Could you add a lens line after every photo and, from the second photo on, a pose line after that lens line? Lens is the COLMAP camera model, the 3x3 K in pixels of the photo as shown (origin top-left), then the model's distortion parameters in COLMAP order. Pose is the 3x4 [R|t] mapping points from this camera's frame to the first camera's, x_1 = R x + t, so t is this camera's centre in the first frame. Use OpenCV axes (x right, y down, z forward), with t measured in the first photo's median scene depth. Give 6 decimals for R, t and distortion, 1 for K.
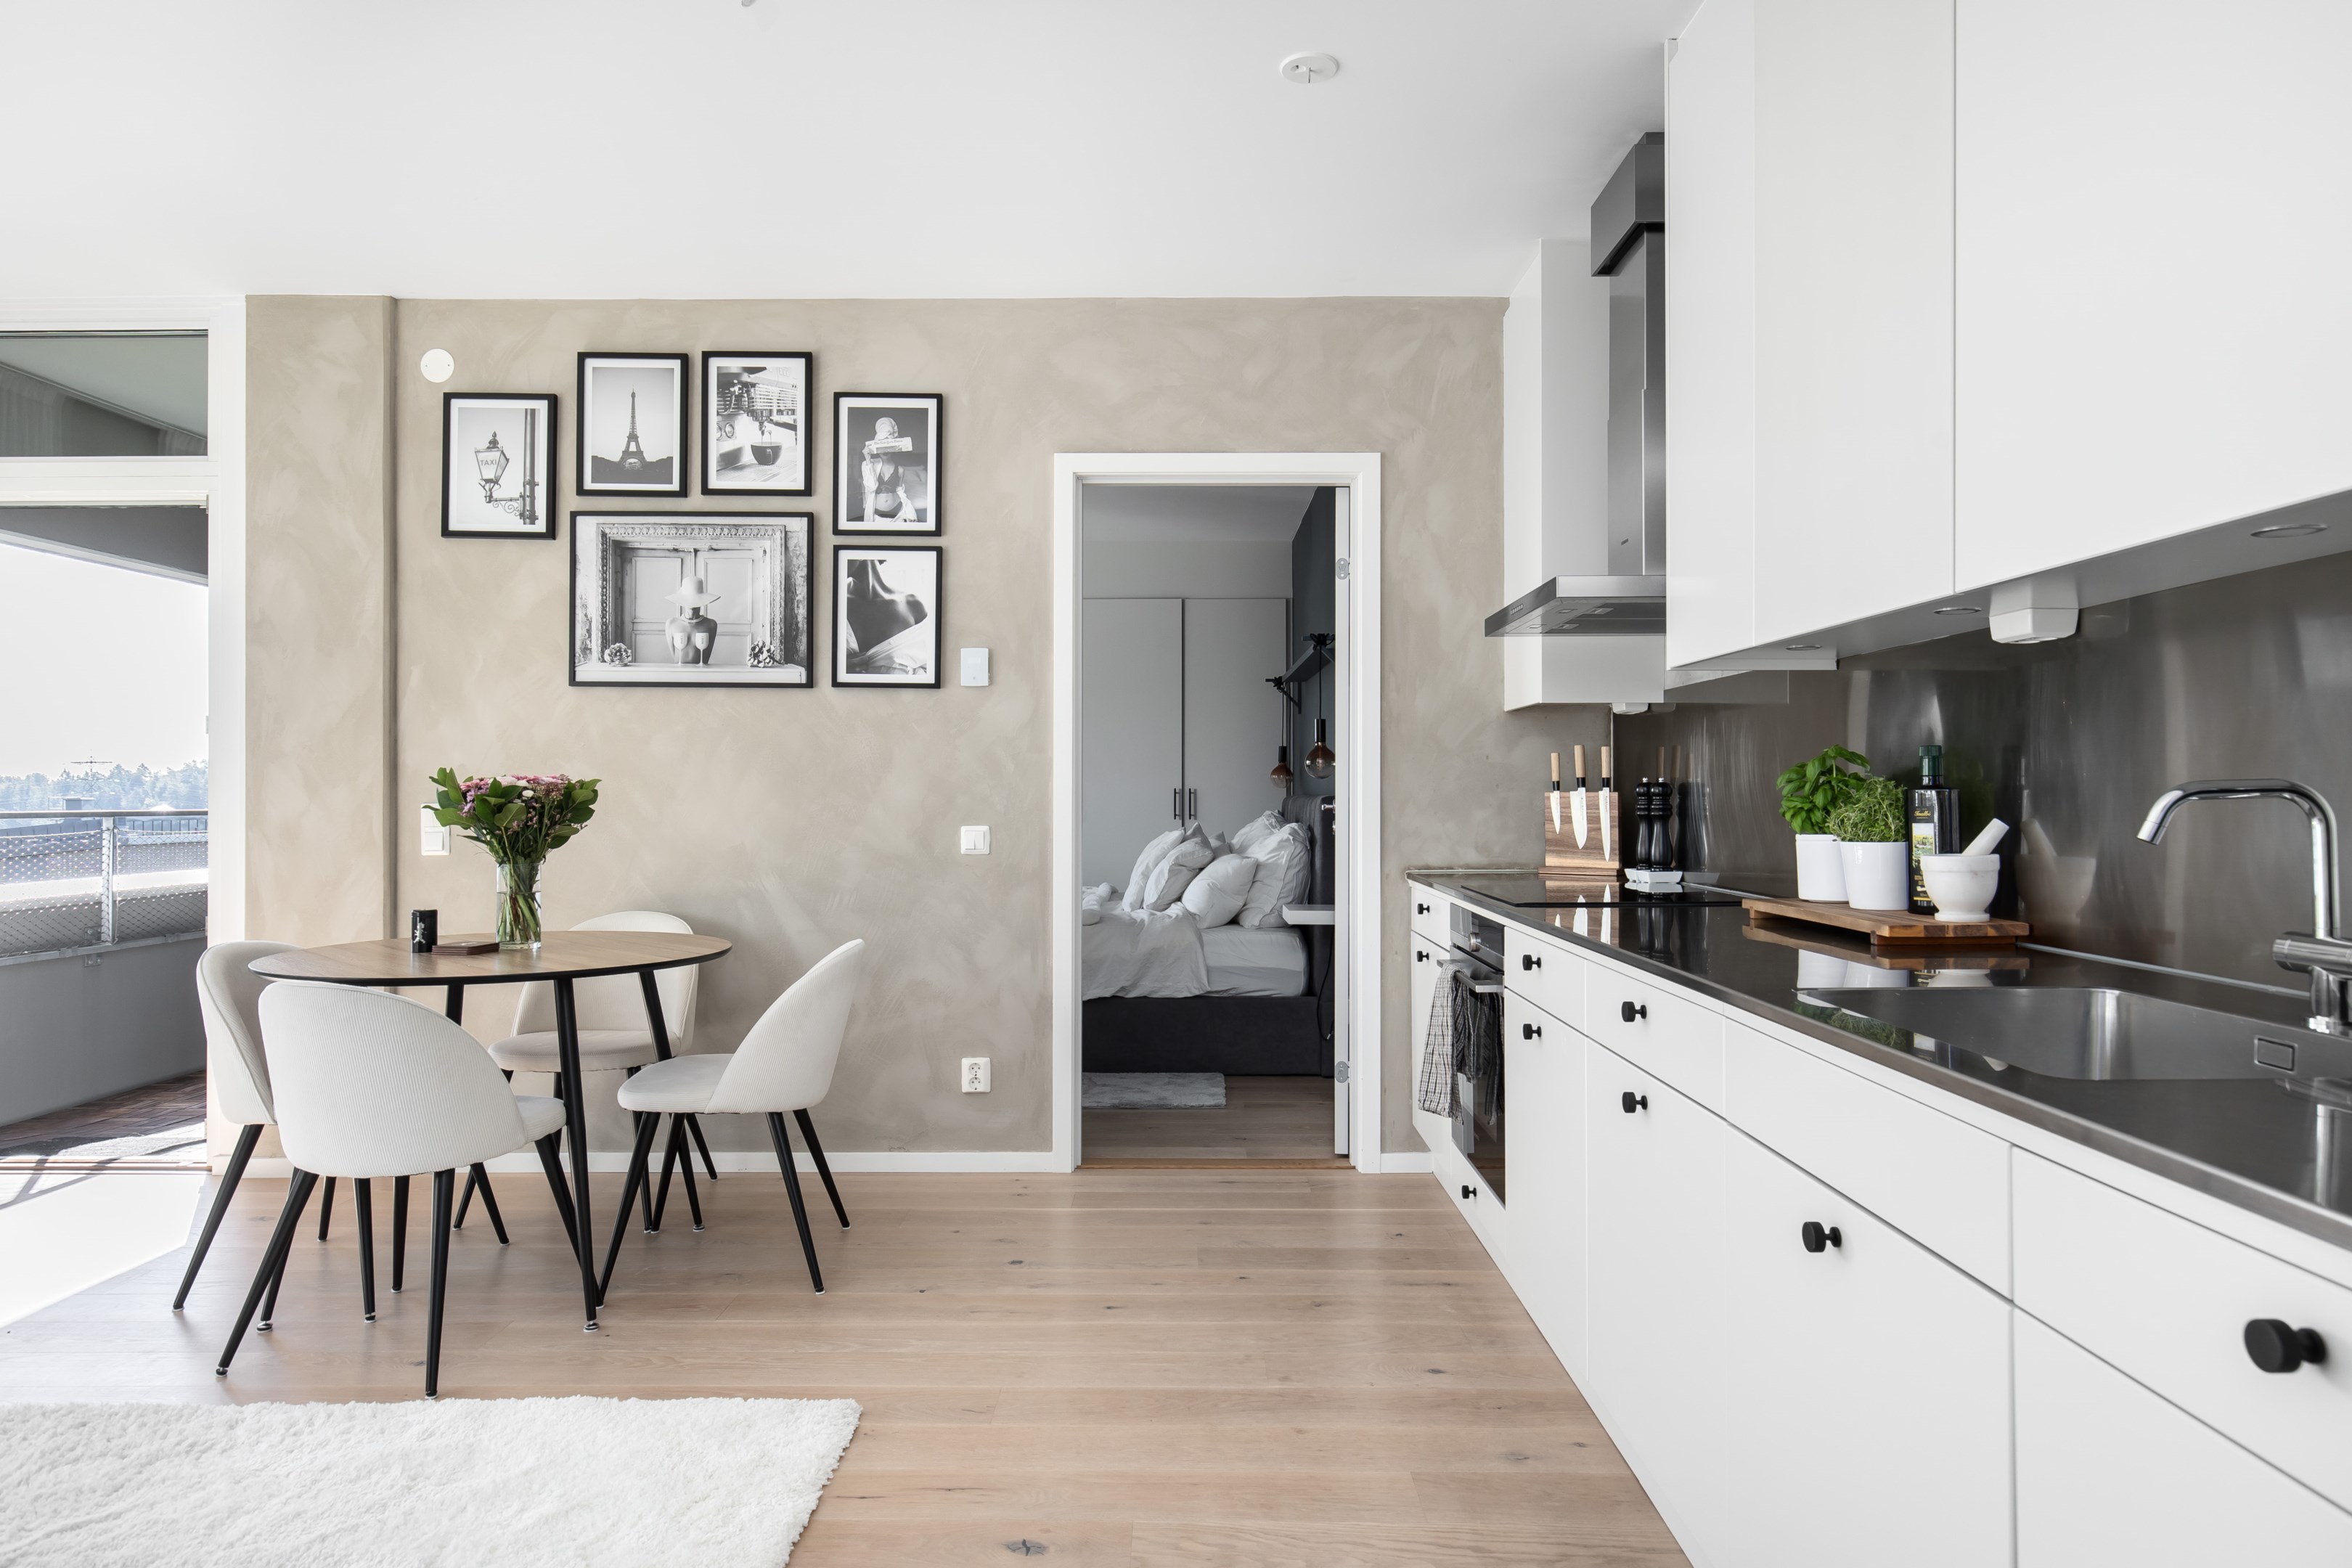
lens RADIAL K [[1395.5, 0, 1179.9], [0, 1395.5, 784.5], [0, 0, 1]] dist [0.004986, -0.000336]
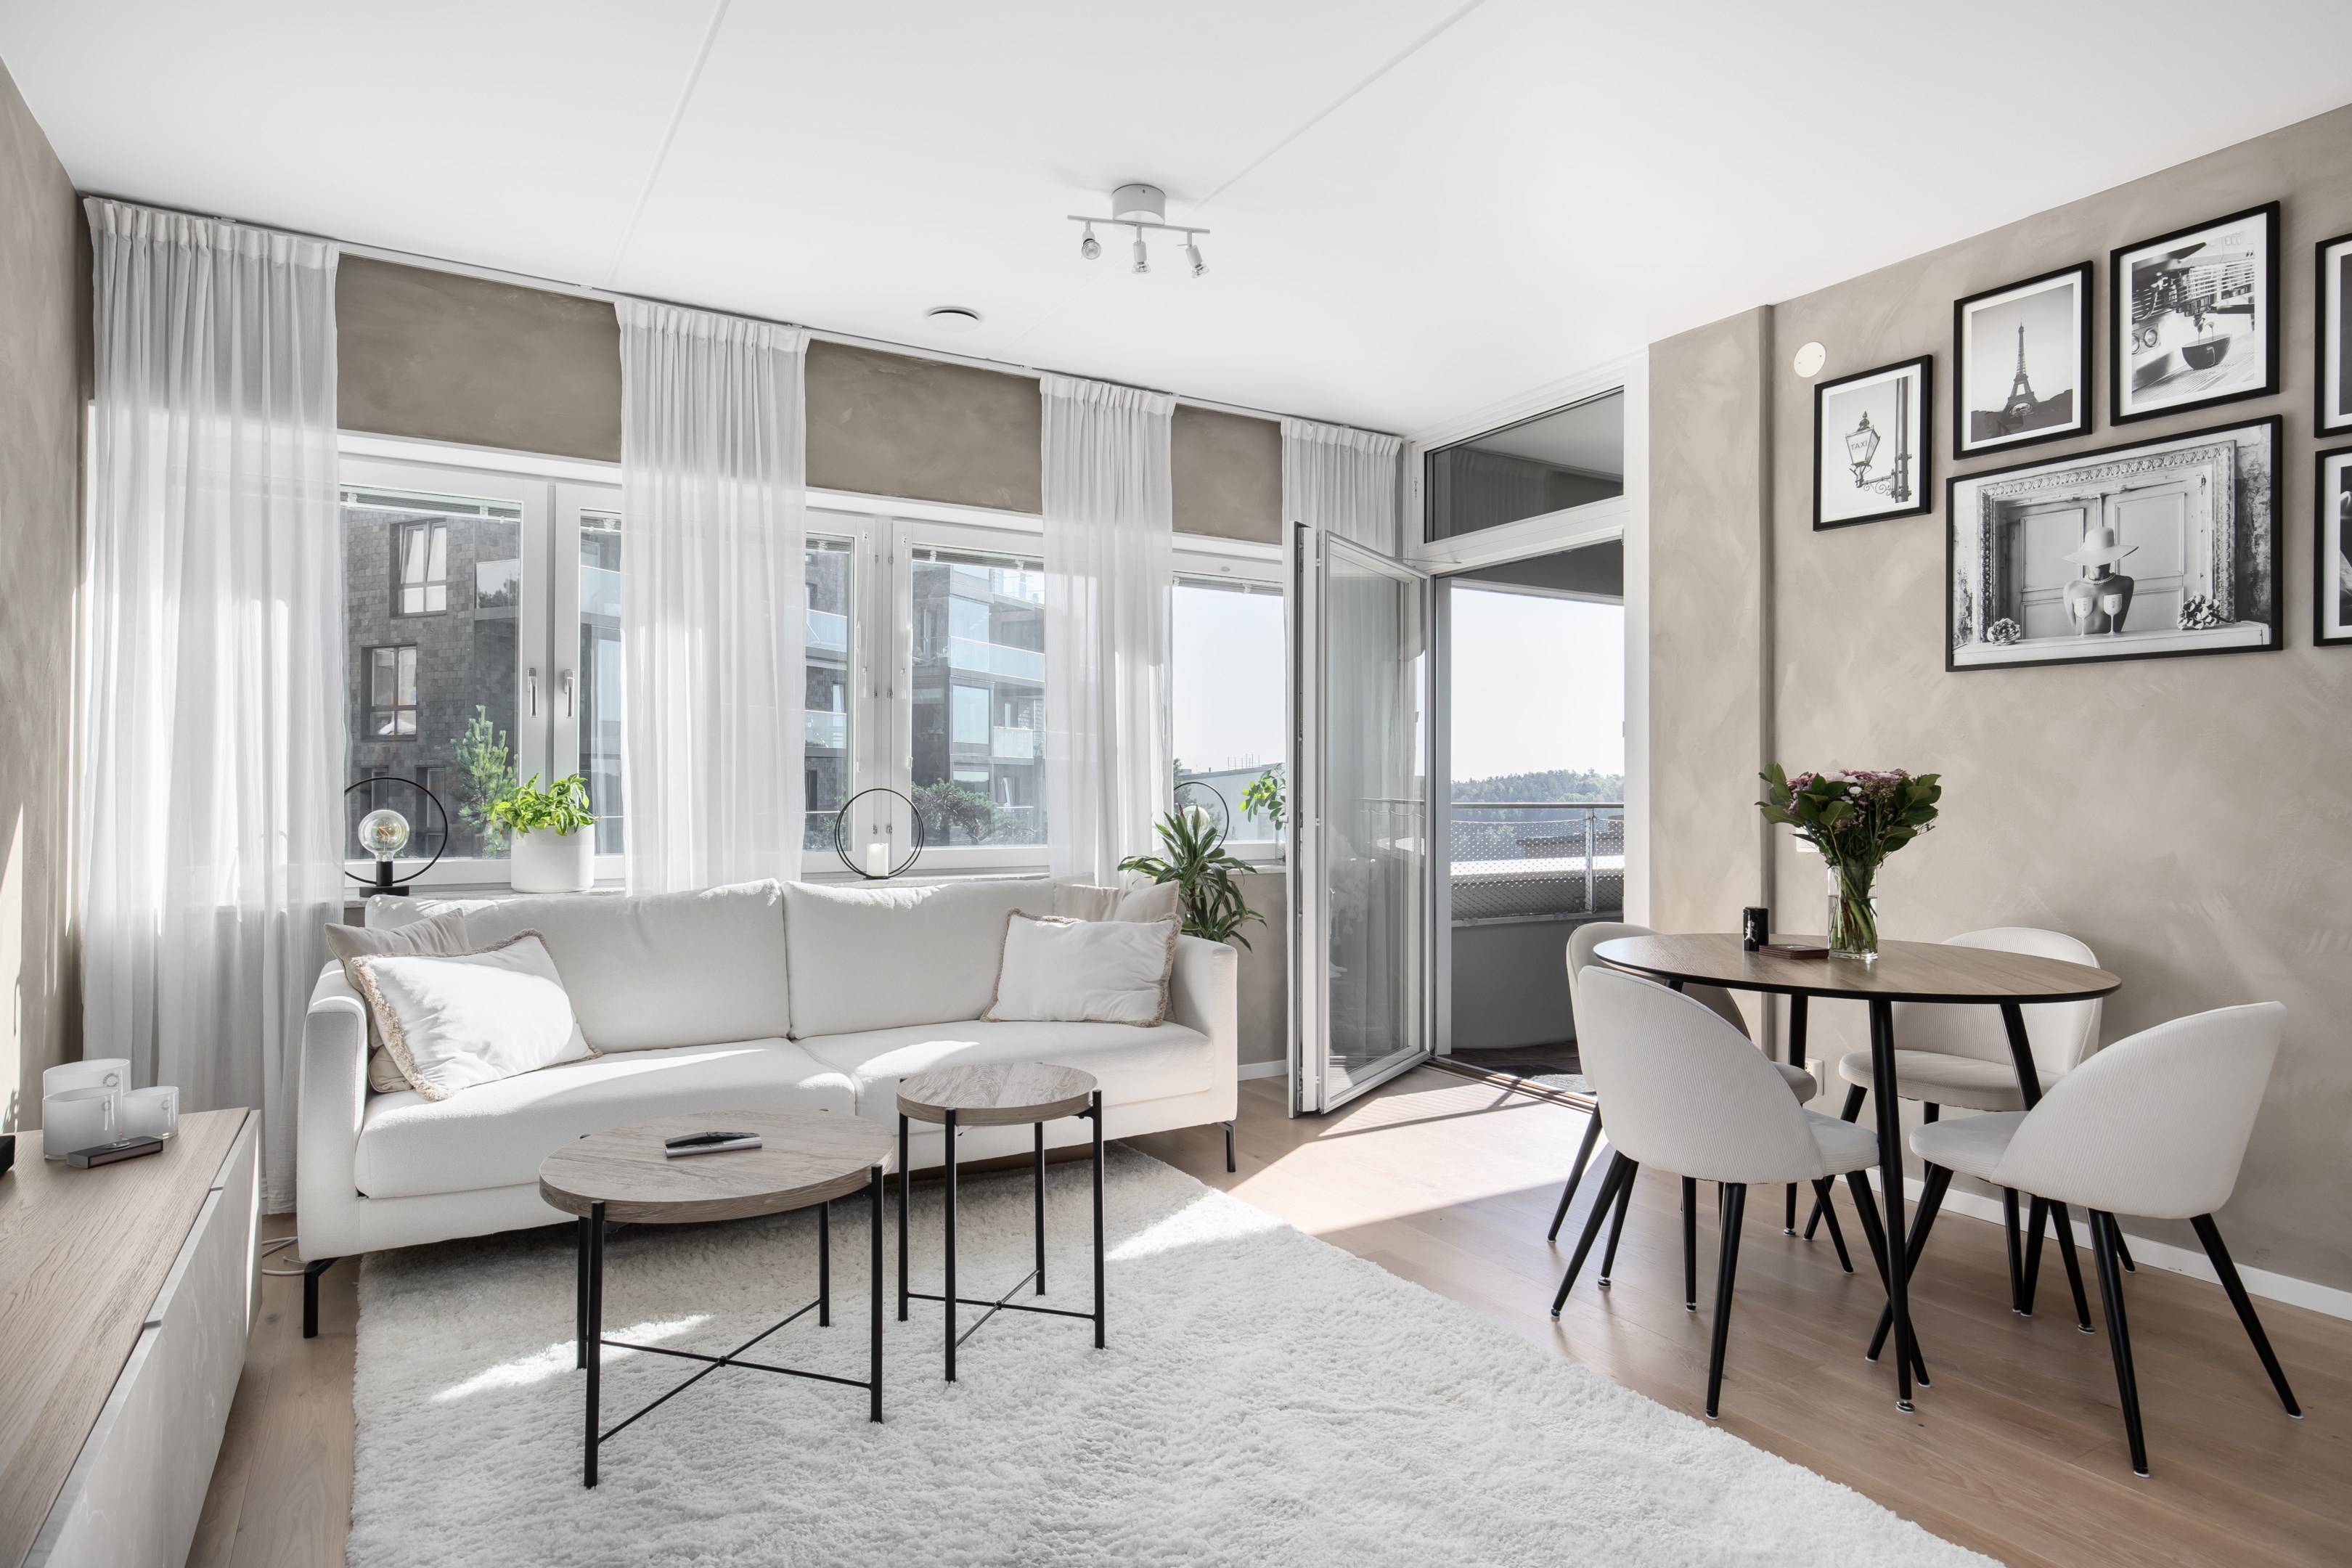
lens RADIAL K [[1288.5, 0, 1172.2], [0, 1288.5, 778.7], [0, 0, 1]] dist [-0.005874, 0.000199]
pose [[0.508654, -0.004060, -0.860961, 0.024626], [0.001944, 0.999992, -0.003567, 0.000798], [0.860969, 0.000140, 0.508658, 0.144628]]
